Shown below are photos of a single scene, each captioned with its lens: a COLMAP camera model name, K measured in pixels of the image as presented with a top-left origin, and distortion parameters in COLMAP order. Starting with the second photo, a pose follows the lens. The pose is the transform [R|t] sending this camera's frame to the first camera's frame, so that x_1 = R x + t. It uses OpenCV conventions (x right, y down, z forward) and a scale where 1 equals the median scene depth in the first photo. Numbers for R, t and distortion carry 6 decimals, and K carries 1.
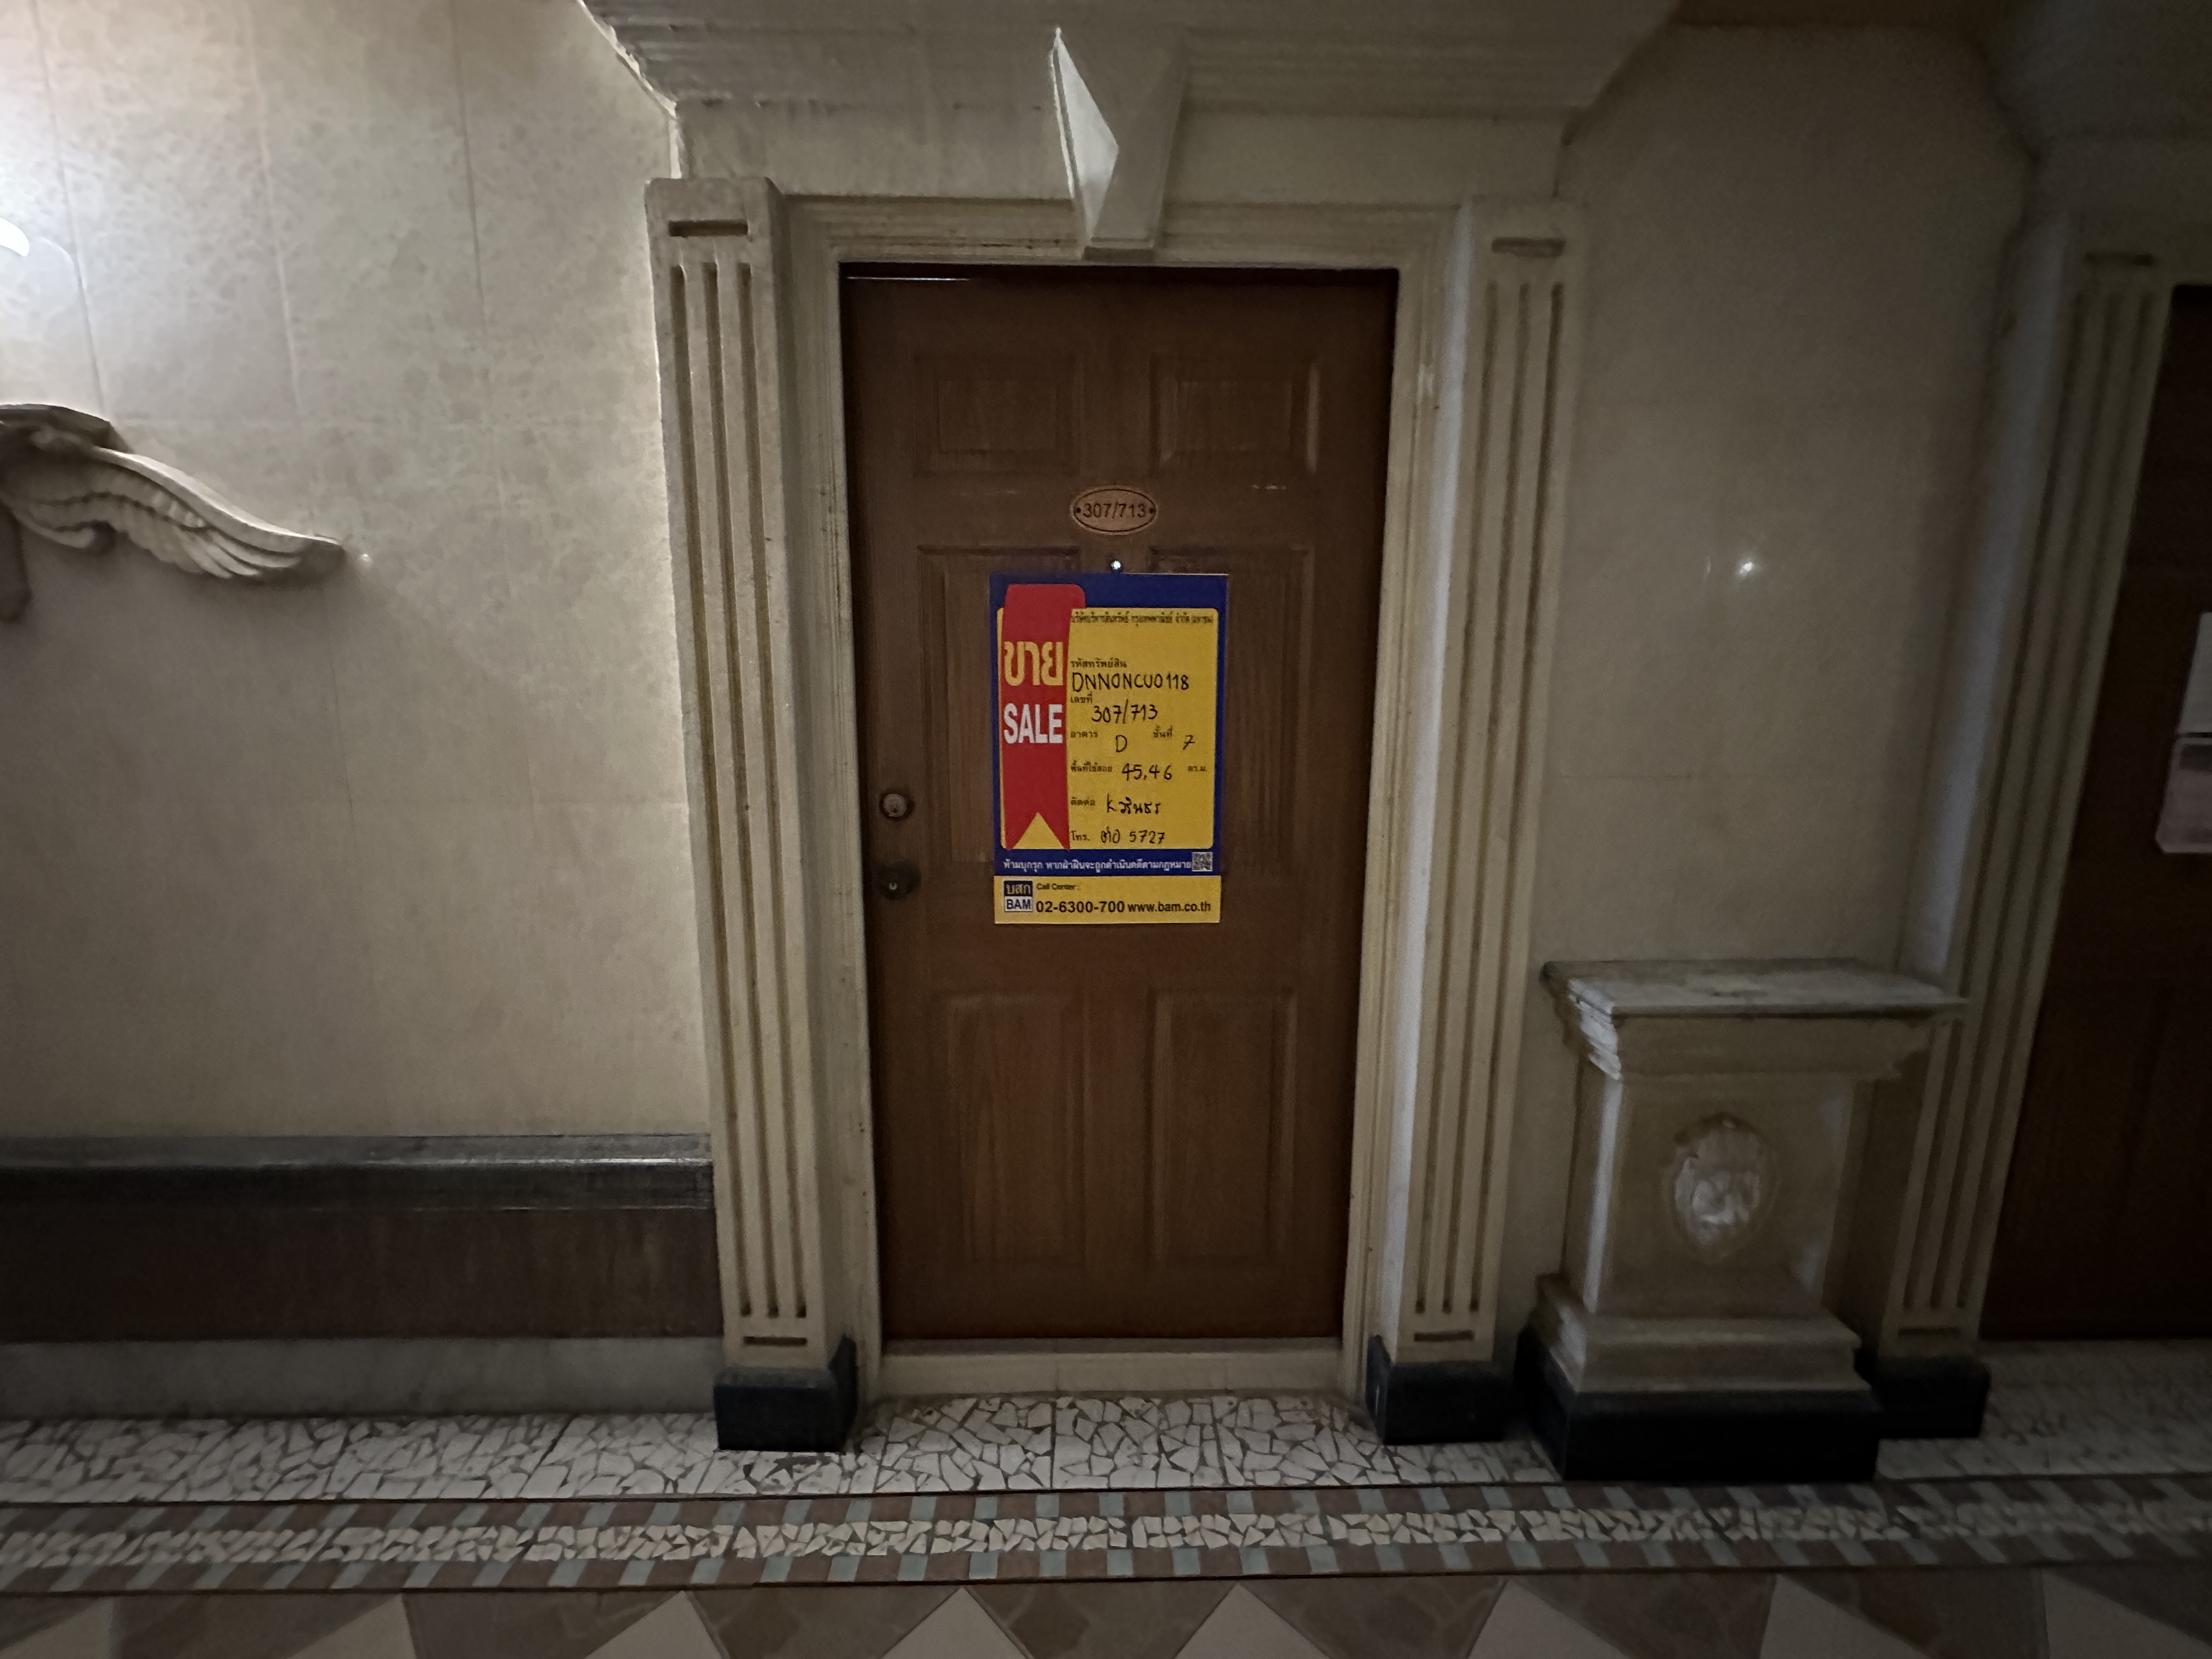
lens RADIAL K [[892.6, 0, 1116.9], [0, 892.6, 829.2], [0, 0, 1]] dist [-0.001645, 0.000050]
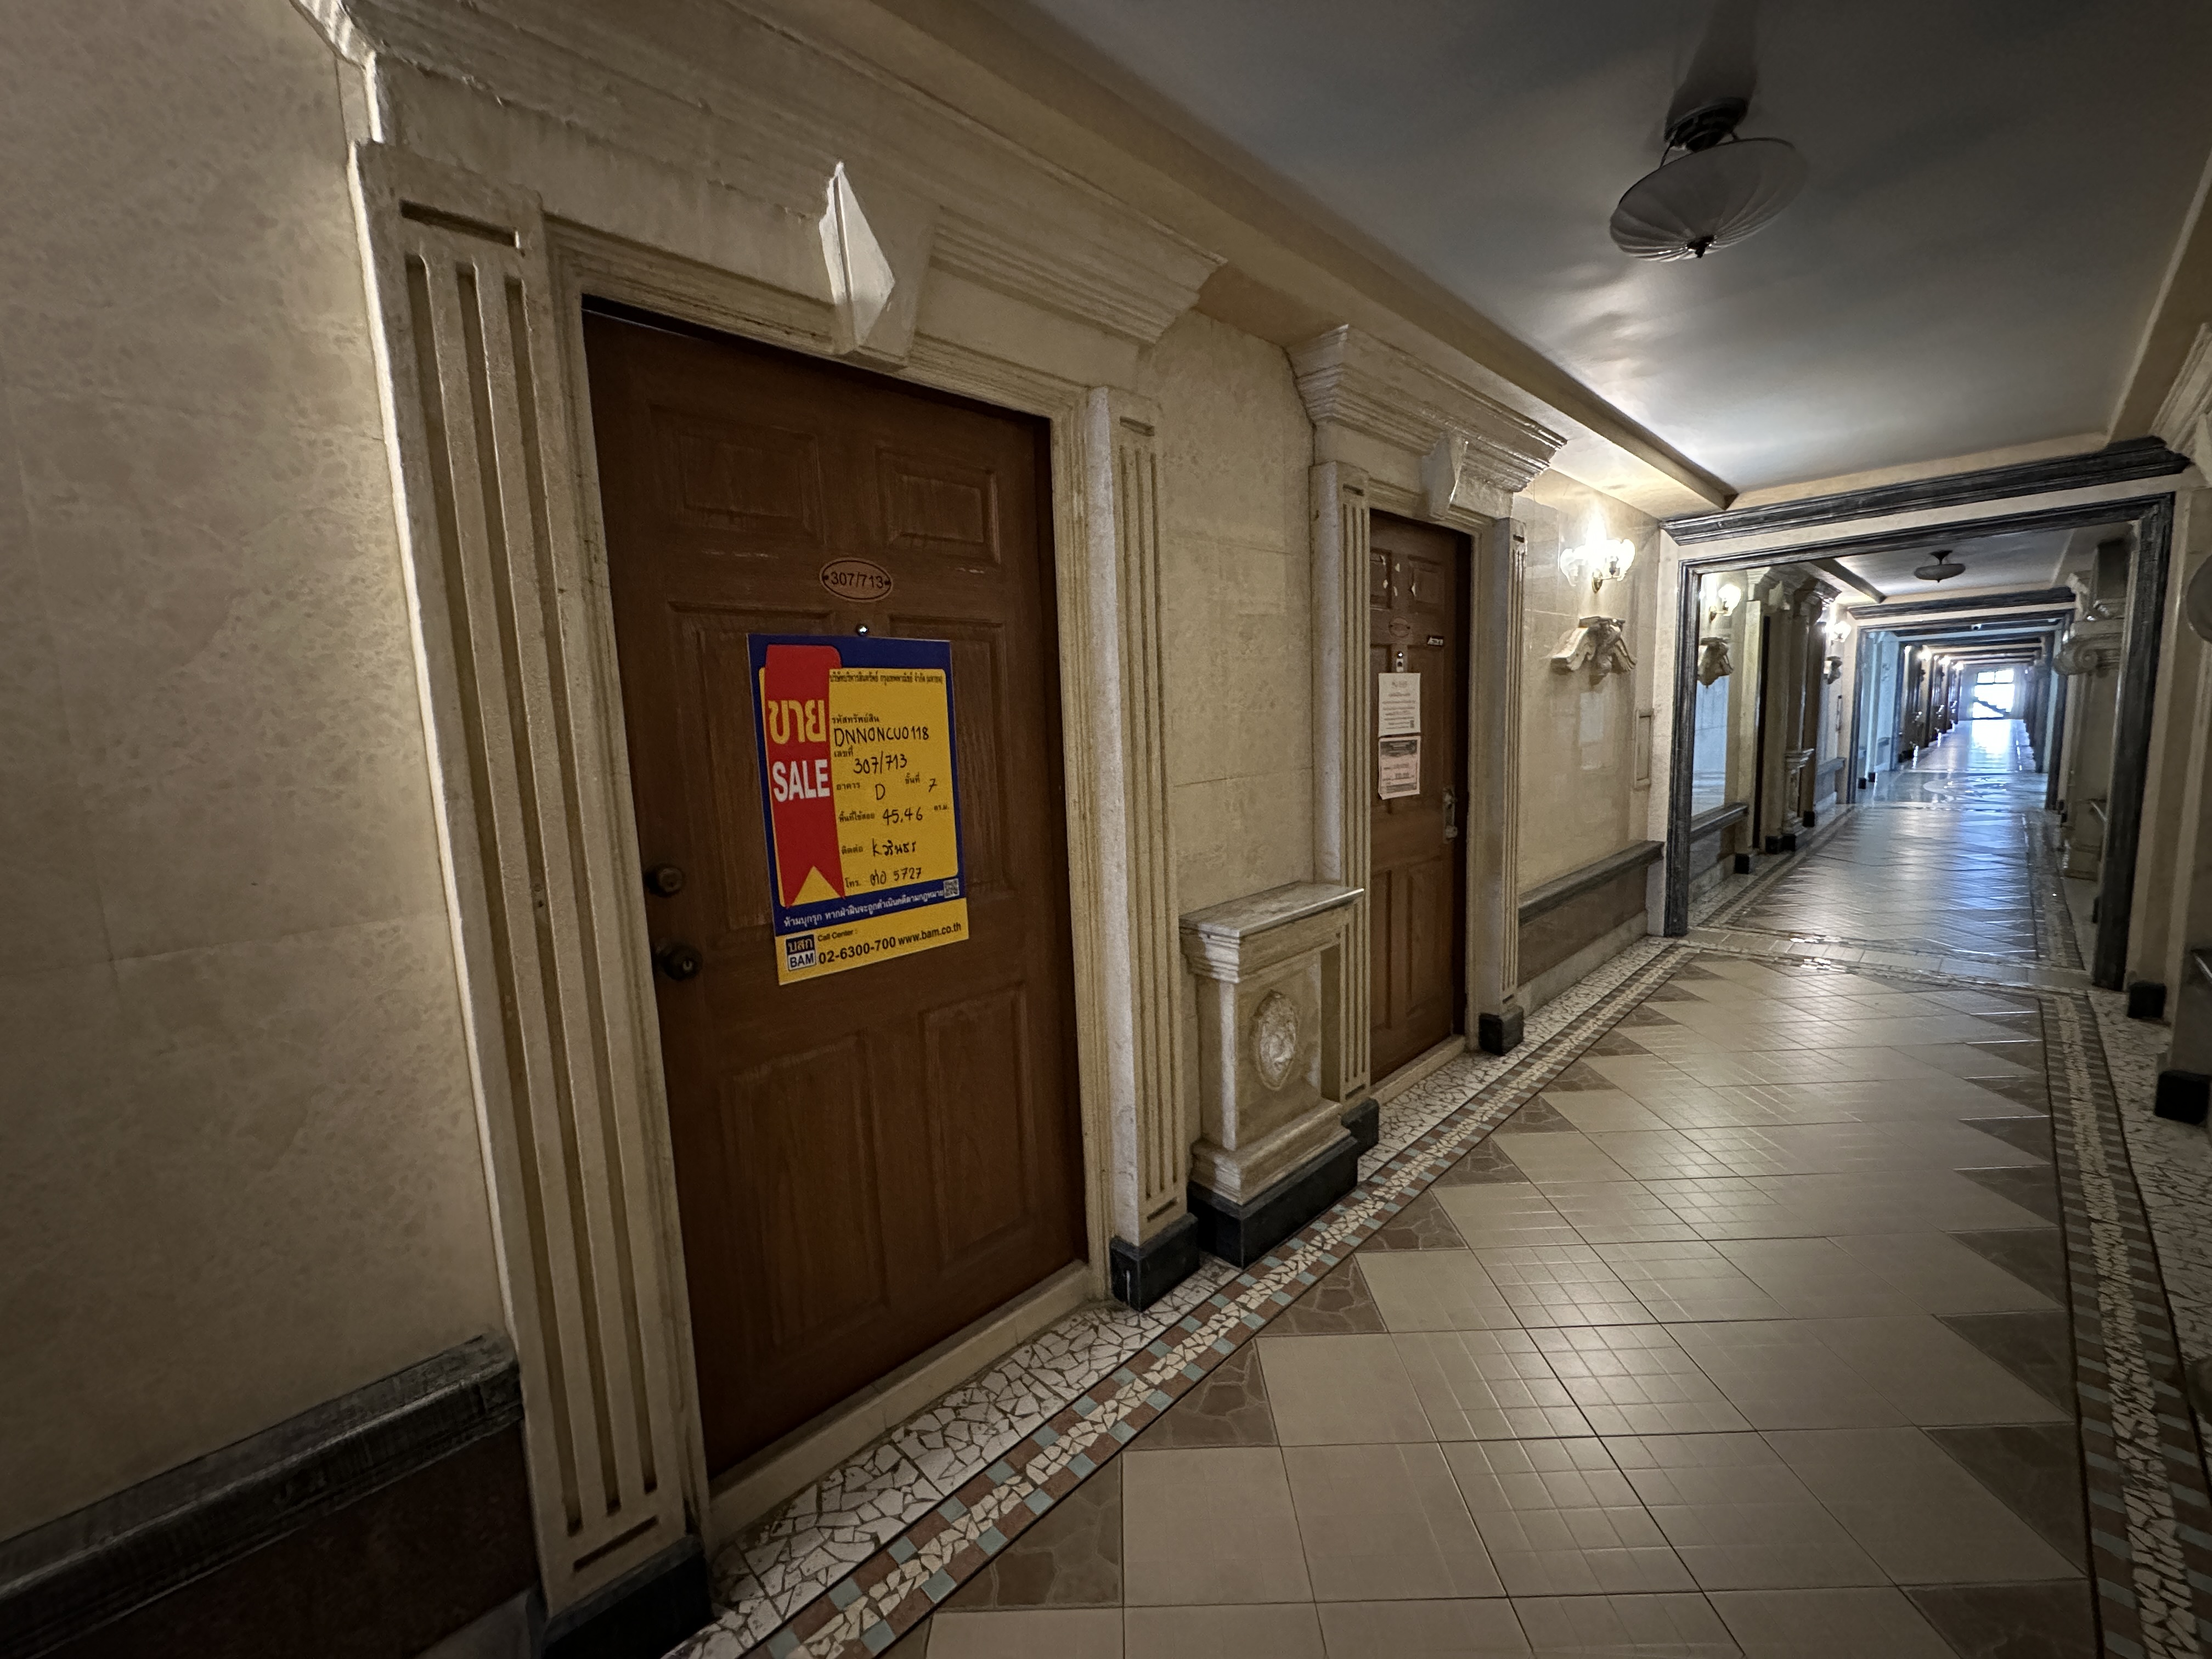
lens RADIAL K [[901.5, 0, 1100.4], [0, 901.5, 828.9], [0, 0, 1]] dist [-0.000827, 0.000248]
pose [[0.722484, -0.117789, 0.681280, -0.566977], [0.152861, 0.988209, 0.008750, -0.020157], [-0.674277, 0.097819, 0.731971, 0.020890]]
